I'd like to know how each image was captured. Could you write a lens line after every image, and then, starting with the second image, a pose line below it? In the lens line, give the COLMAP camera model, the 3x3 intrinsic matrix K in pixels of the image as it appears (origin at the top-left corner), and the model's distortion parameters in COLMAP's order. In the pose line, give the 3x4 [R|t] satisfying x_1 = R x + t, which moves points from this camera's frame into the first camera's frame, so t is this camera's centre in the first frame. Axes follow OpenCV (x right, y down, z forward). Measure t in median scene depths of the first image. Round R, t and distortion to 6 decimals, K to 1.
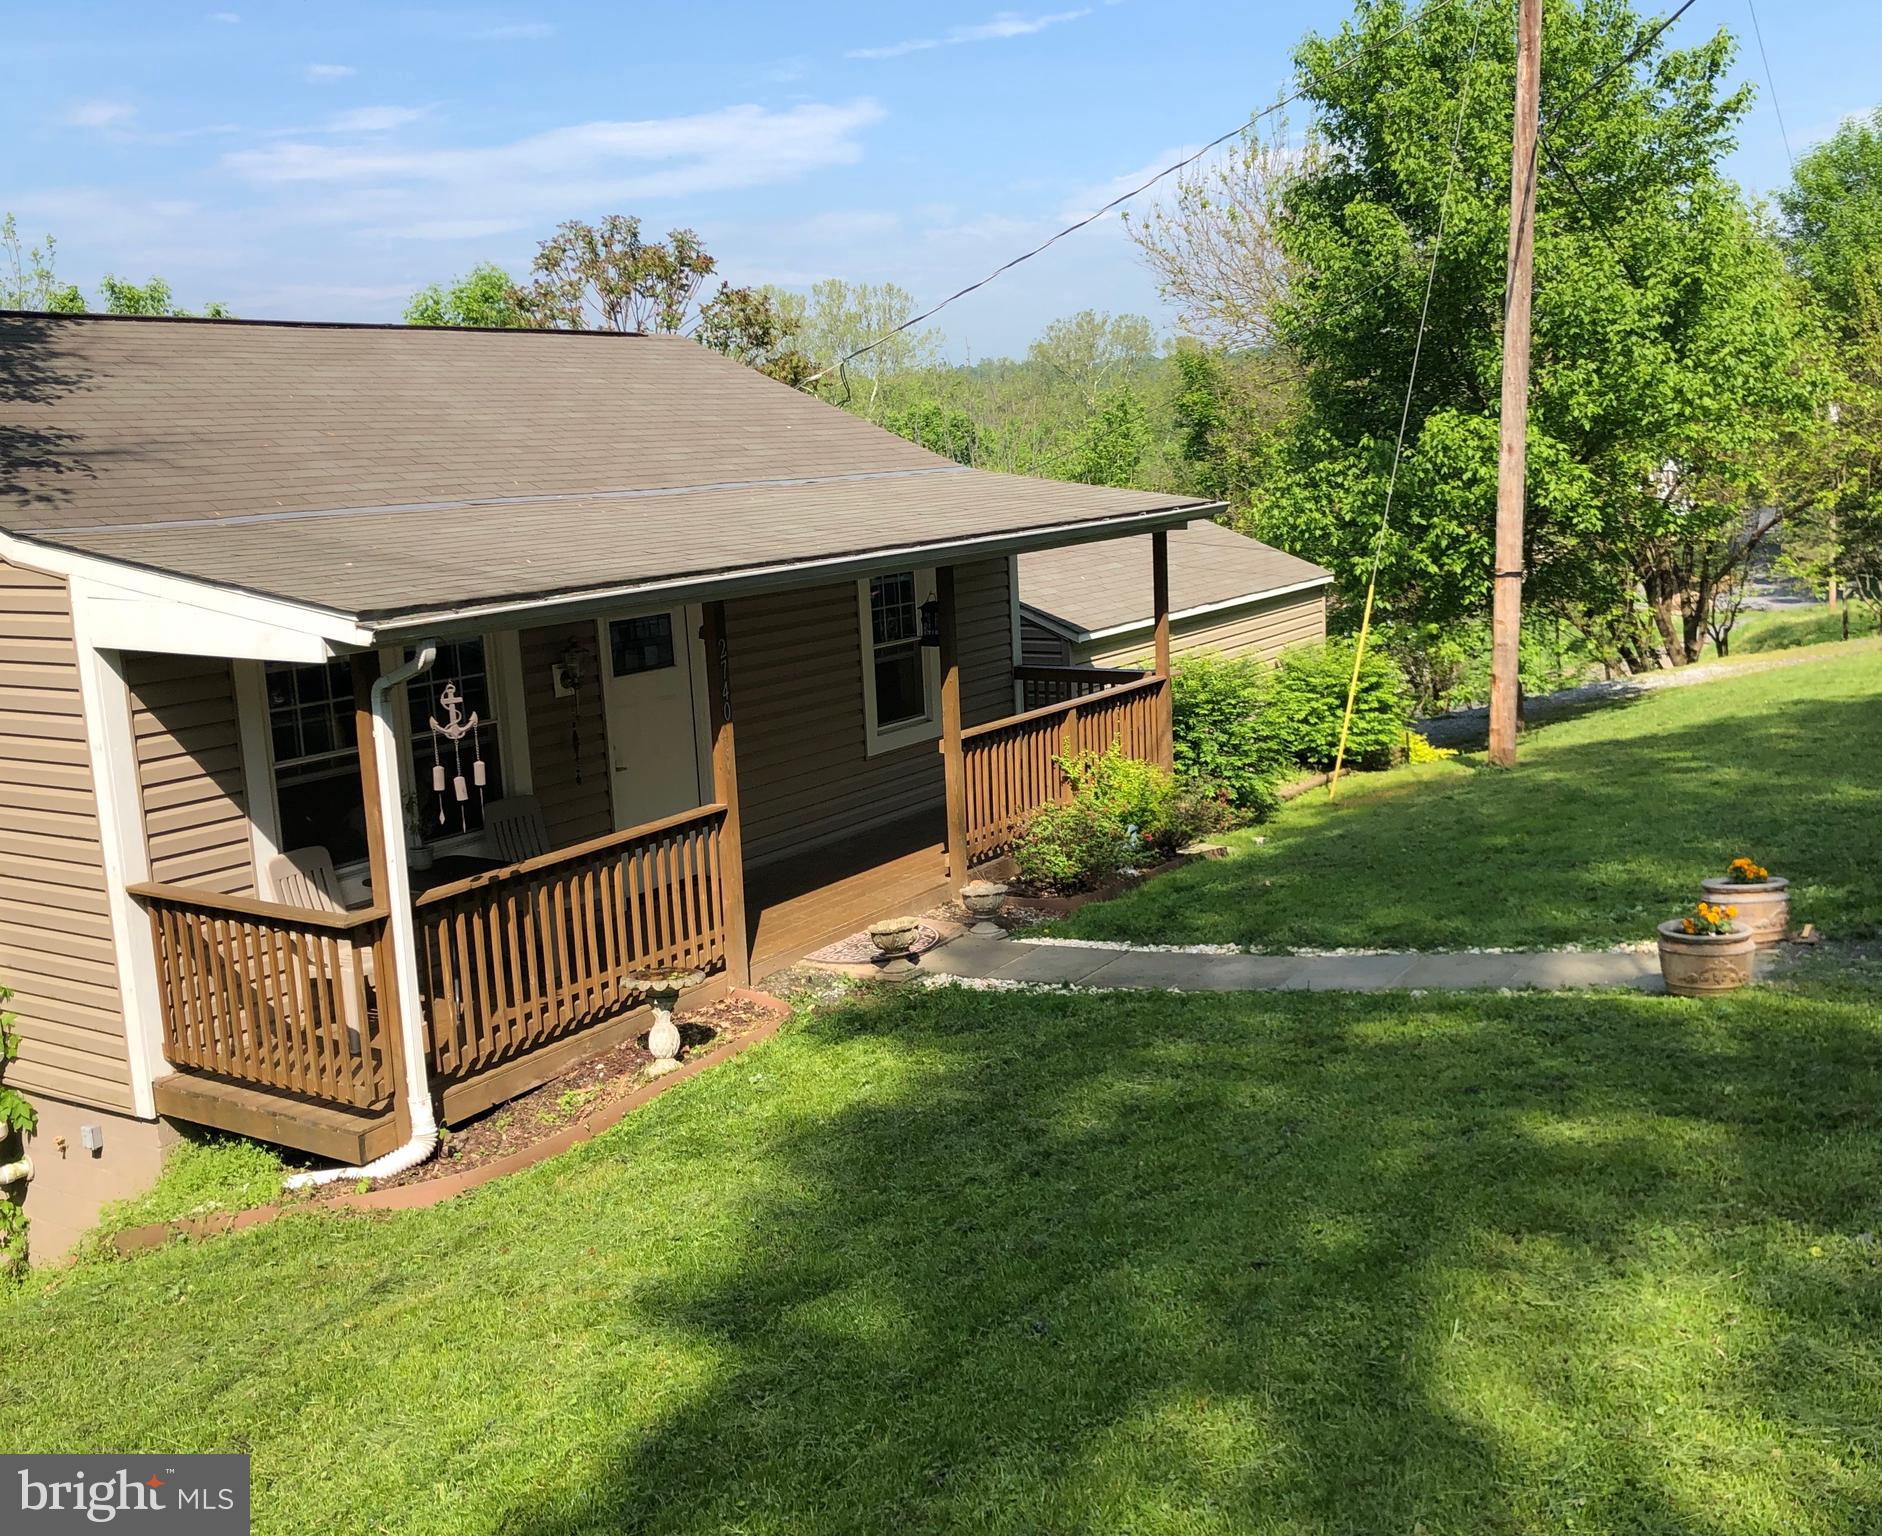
lens RADIAL K [[1848.4, 0, 941.0], [0, 1848.4, 768.0], [0, 0, 1]] dist [0.133358, -0.001971]
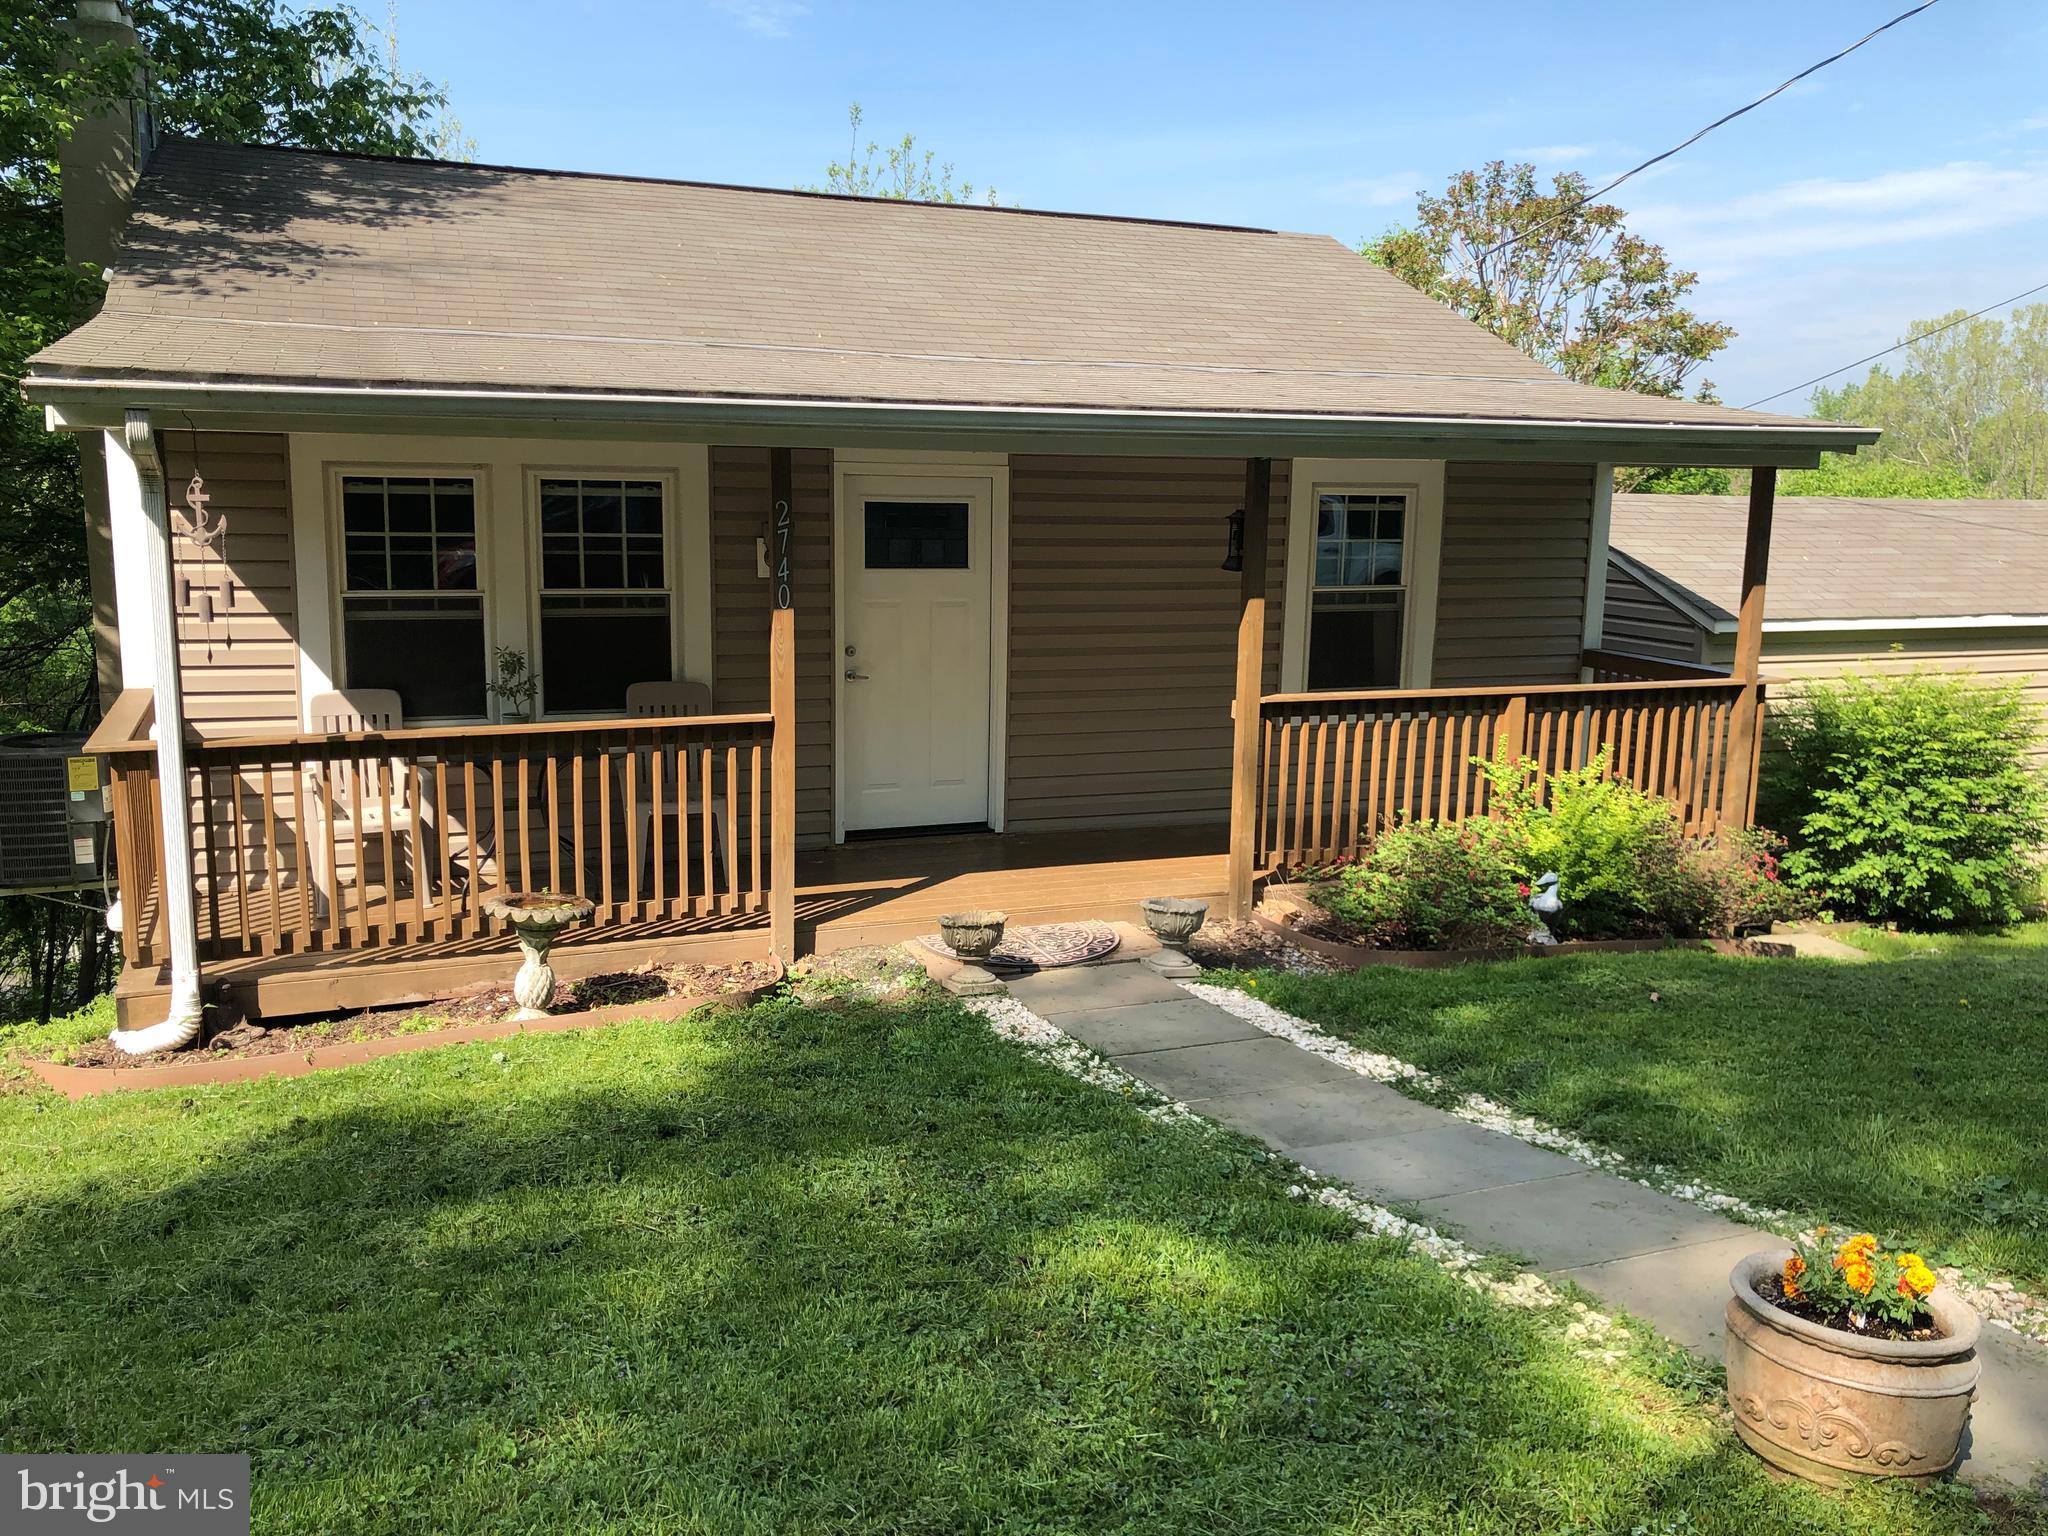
lens RADIAL K [[1648.7, 0, 1024.0], [0, 1648.7, 768.0], [0, 0, 1]] dist [0.031268, -0.004312]
pose [[0.814741, 0.162185, -0.556681, 0.335680], [-0.158042, 0.985848, 0.055914, -0.013151], [0.557871, 0.042423, 0.828843, 0.459882]]
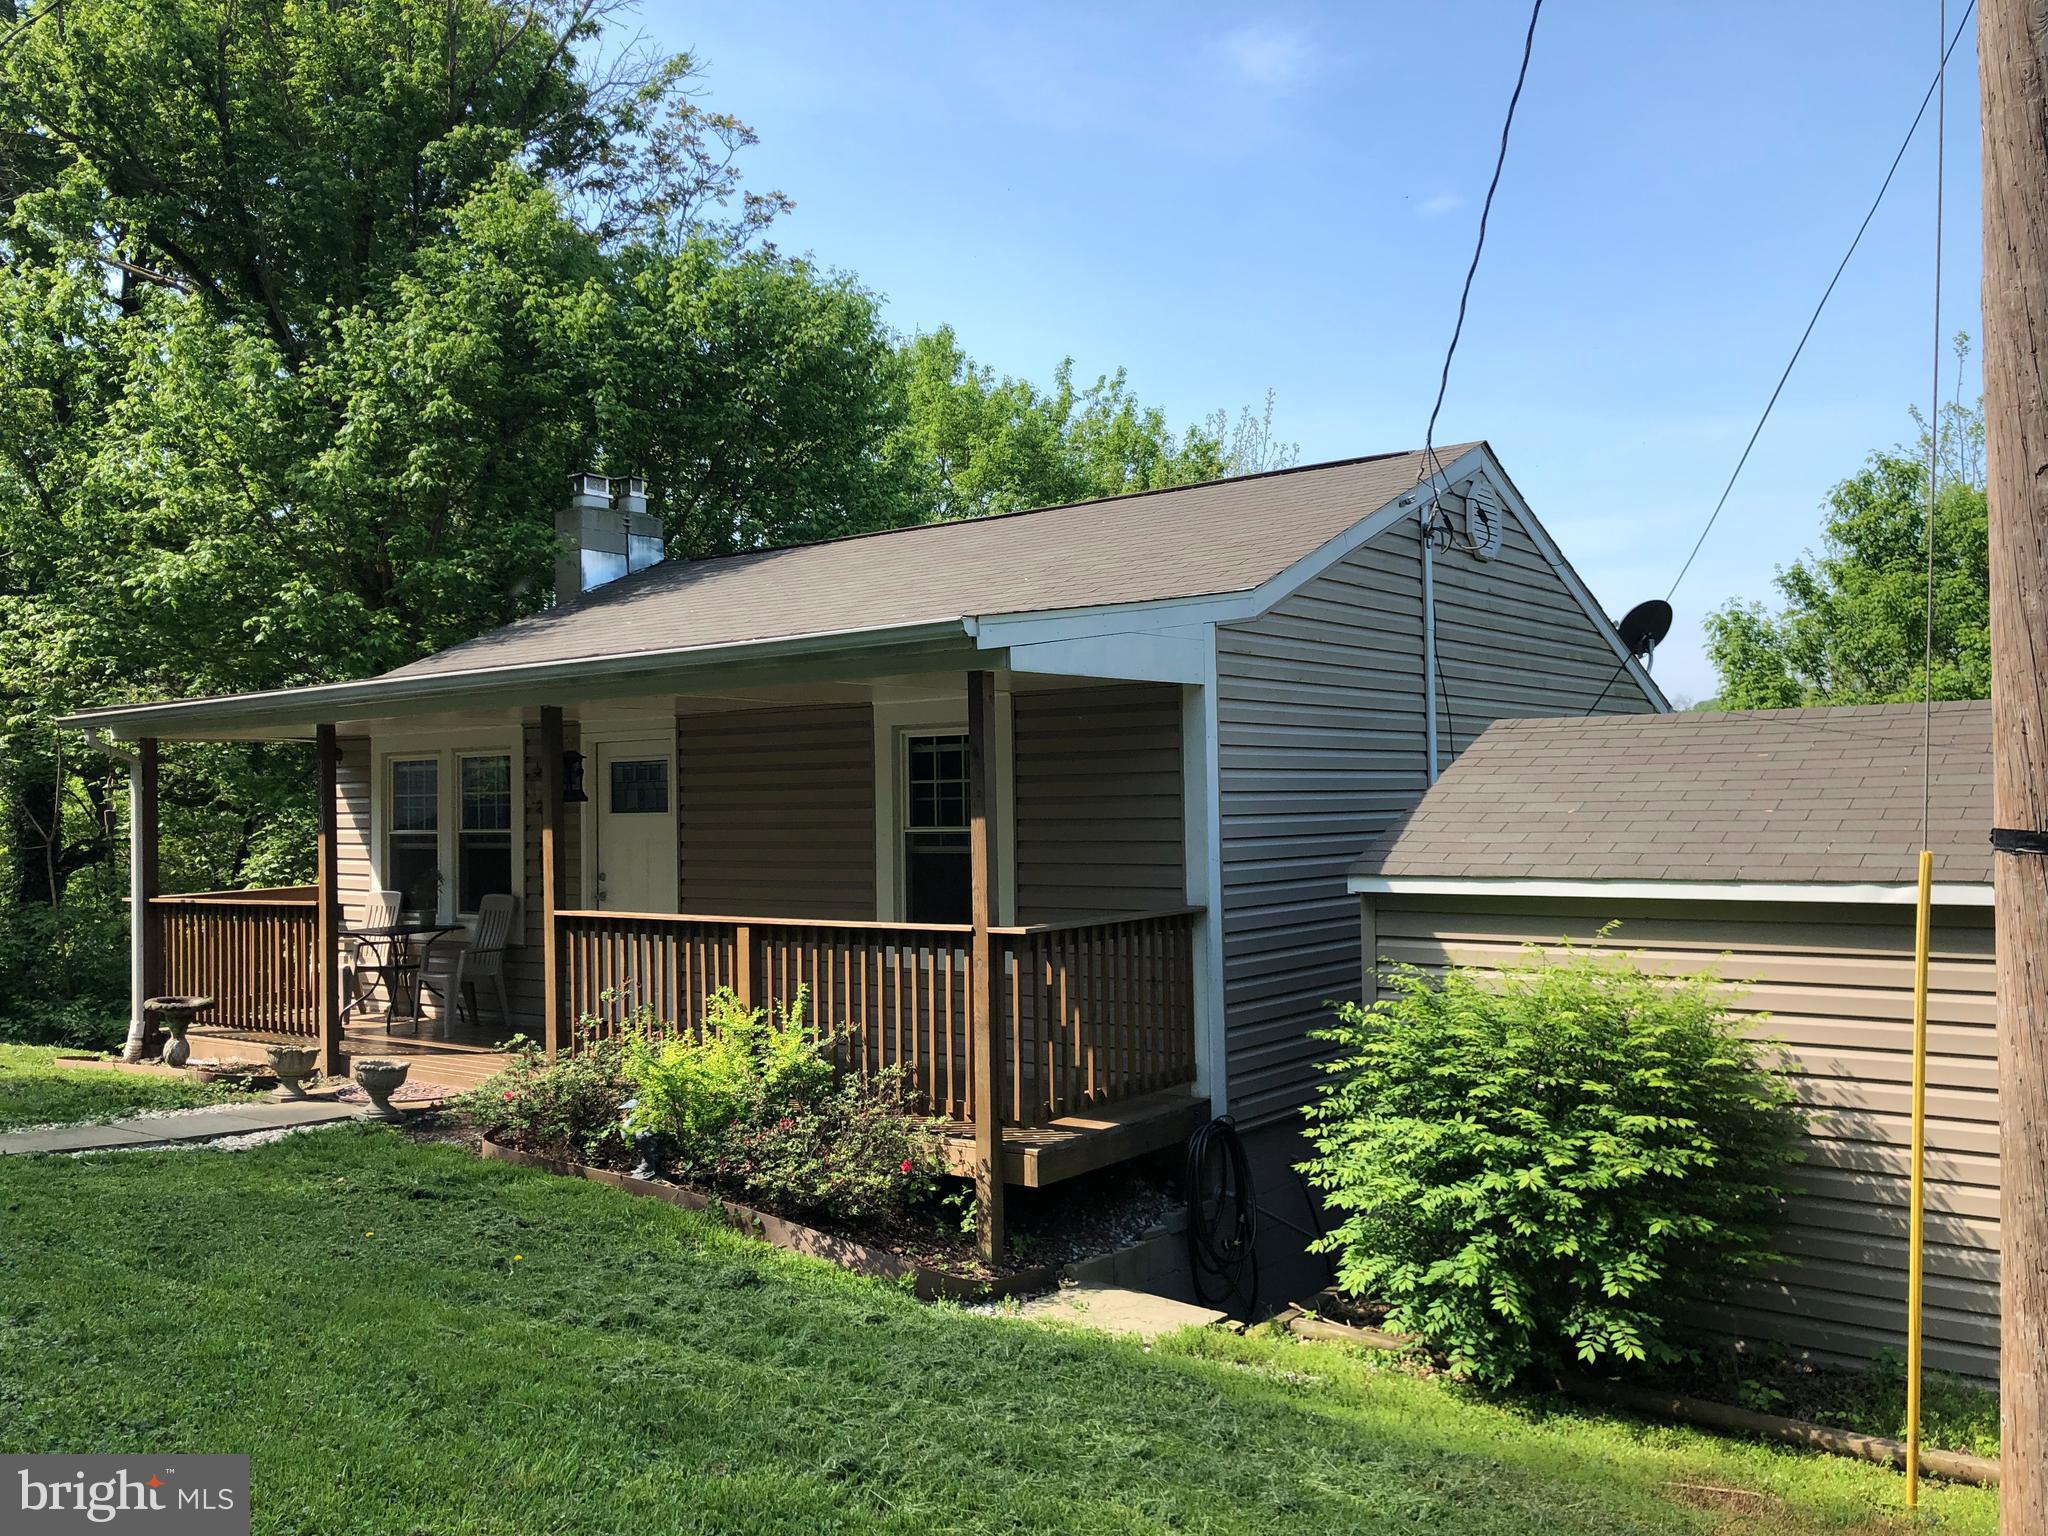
lens RADIAL K [[1656.1, 0, 1024.0], [0, 1656.1, 768.0], [0, 0, 1]] dist [0.010694, 0.008623]
pose [[-0.068523, 0.024355, -0.997352, 0.830059], [-0.156837, 0.987008, 0.034878, -0.157548], [0.985245, 0.158812, -0.063813, 1.396593]]
